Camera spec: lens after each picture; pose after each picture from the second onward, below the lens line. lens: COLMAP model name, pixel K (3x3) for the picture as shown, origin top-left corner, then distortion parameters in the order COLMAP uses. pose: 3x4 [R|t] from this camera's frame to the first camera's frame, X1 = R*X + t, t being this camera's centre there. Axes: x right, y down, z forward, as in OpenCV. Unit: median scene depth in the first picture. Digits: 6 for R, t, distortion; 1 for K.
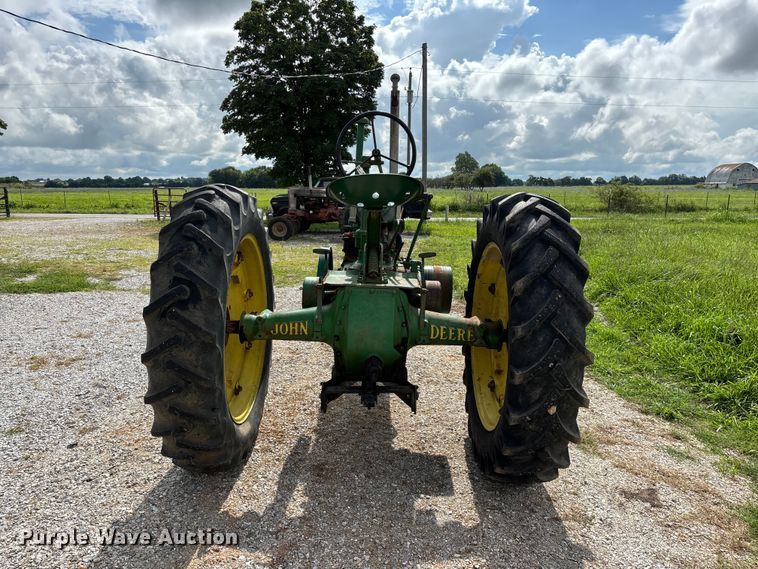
lens RADIAL K [[573.6, 0, 372.0], [0, 573.6, 287.7], [0, 0, 1]] dist [0.055573, -0.060942]
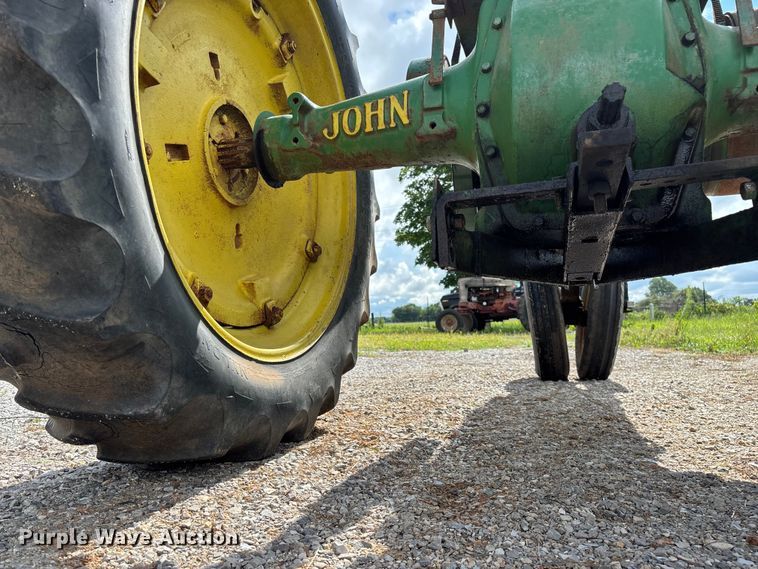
lens RADIAL K [[573.6, 0, 372.5], [0, 573.6, 293.2], [0, 0, 1]] dist [0.055573, -0.060942]
pose [[0.952622, -0.053802, -0.299359, -0.003937], [-0.014053, 0.975394, -0.220019, 0.043780], [0.303831, 0.213801, 0.928427, 0.102692]]
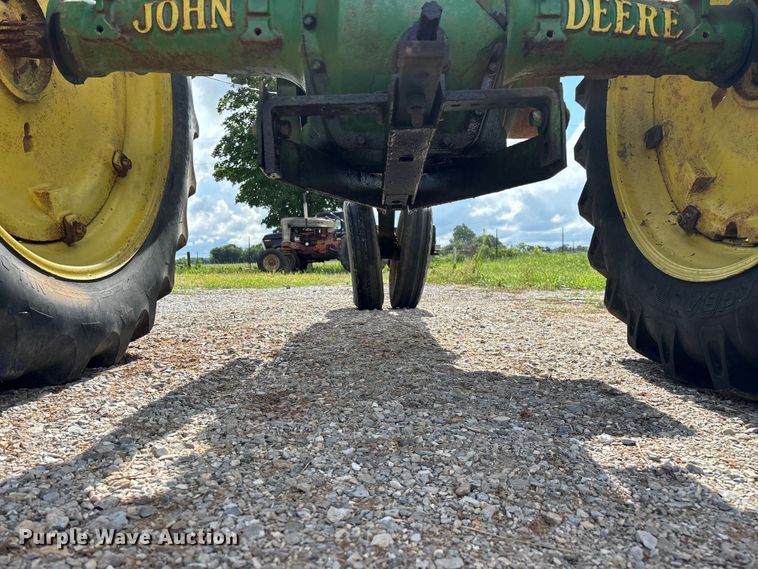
lens RADIAL K [[573.6, 0, 378.8], [0, 573.6, 288.0], [0, 0, 1]] dist [0.055573, -0.060942]
pose [[0.999554, -0.027933, 0.010528, -0.004220], [0.029046, 0.991468, -0.127075, 0.046650], [-0.006889, 0.127324, 0.991837, 0.102307]]
